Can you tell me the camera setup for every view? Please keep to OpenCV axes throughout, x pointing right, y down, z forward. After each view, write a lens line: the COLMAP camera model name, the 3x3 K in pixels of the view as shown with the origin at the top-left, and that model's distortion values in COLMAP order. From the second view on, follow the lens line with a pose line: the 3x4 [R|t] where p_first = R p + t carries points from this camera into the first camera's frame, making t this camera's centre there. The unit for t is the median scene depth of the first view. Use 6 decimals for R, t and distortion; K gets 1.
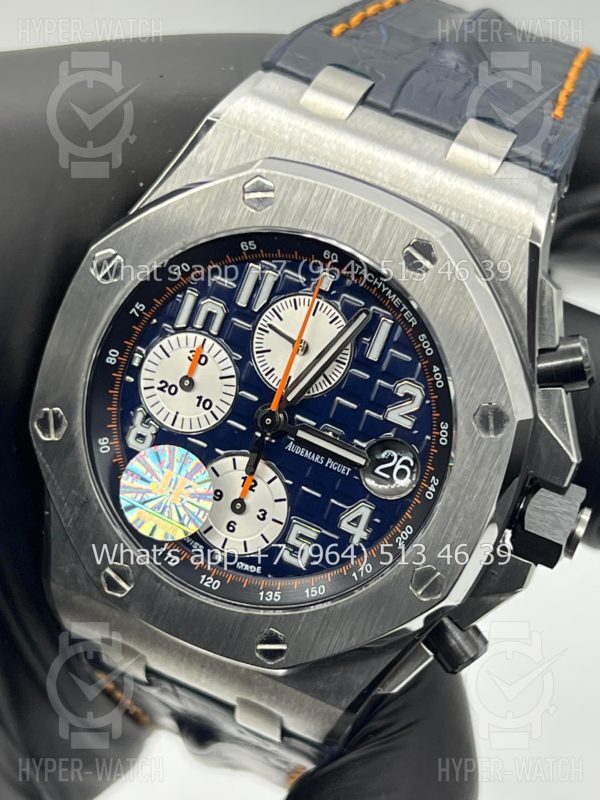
lens RADIAL K [[1893.0, 0, 293.2], [0, 1893.0, 407.0], [0, 0, 1]] dist [0.192855, 0.000000]
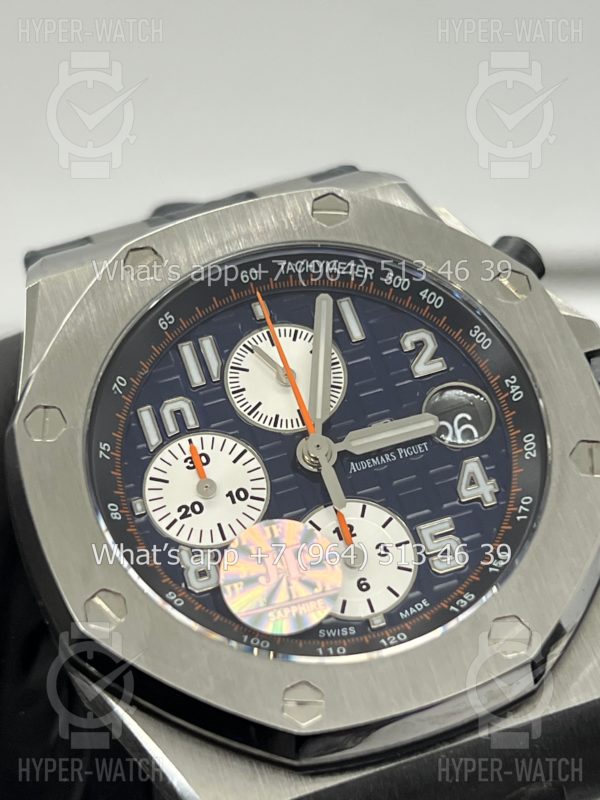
lens RADIAL K [[1893.0, 0, 279.2], [0, 1893.0, 397.9], [0, 0, 1]] dist [0.192855, 0.000000]
pose [[0.738313, -0.447341, 0.504757, -0.429333], [0.656321, 0.648915, -0.384906, 0.298099], [-0.155360, 0.615463, 0.772702, 0.342644]]
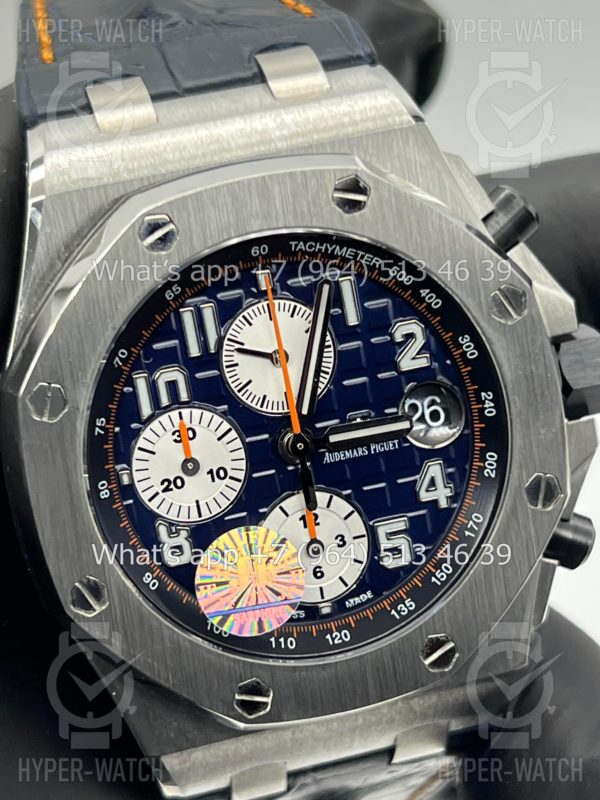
lens RADIAL K [[1893.0, 0, 296.2], [0, 1893.0, 403.6], [0, 0, 1]] dist [0.192855, 0.000000]
pose [[0.767388, -0.547208, 0.334184, -0.295086], [0.549920, 0.829703, 0.095811, -0.093390], [-0.329702, 0.110250, 0.937626, 0.166376]]
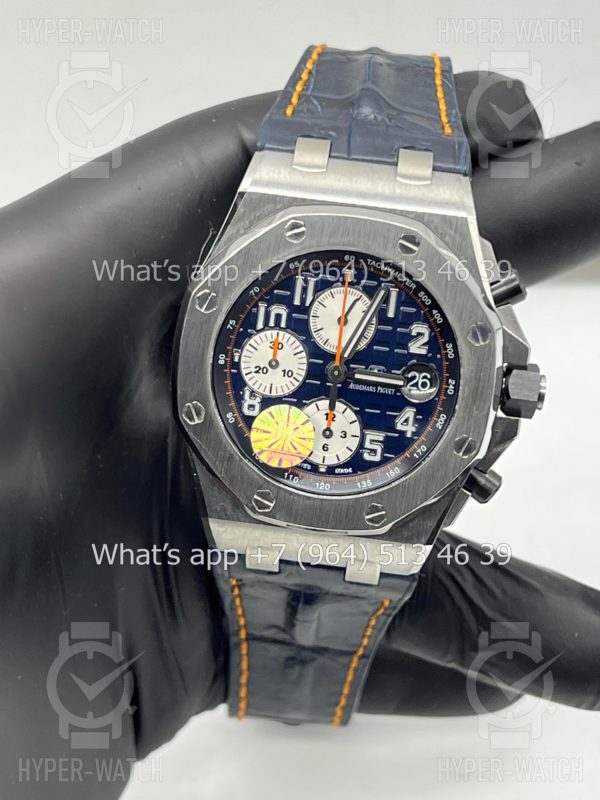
lens RADIAL K [[1893.0, 0, 271.3], [0, 1893.0, 403.0], [0, 0, 1]] dist [0.192855, 0.000000]
pose [[0.954042, -0.257467, 0.153347, -0.299234], [0.257641, 0.966052, 0.019078, -0.011557], [-0.153053, 0.021307, 0.987988, -0.494680]]
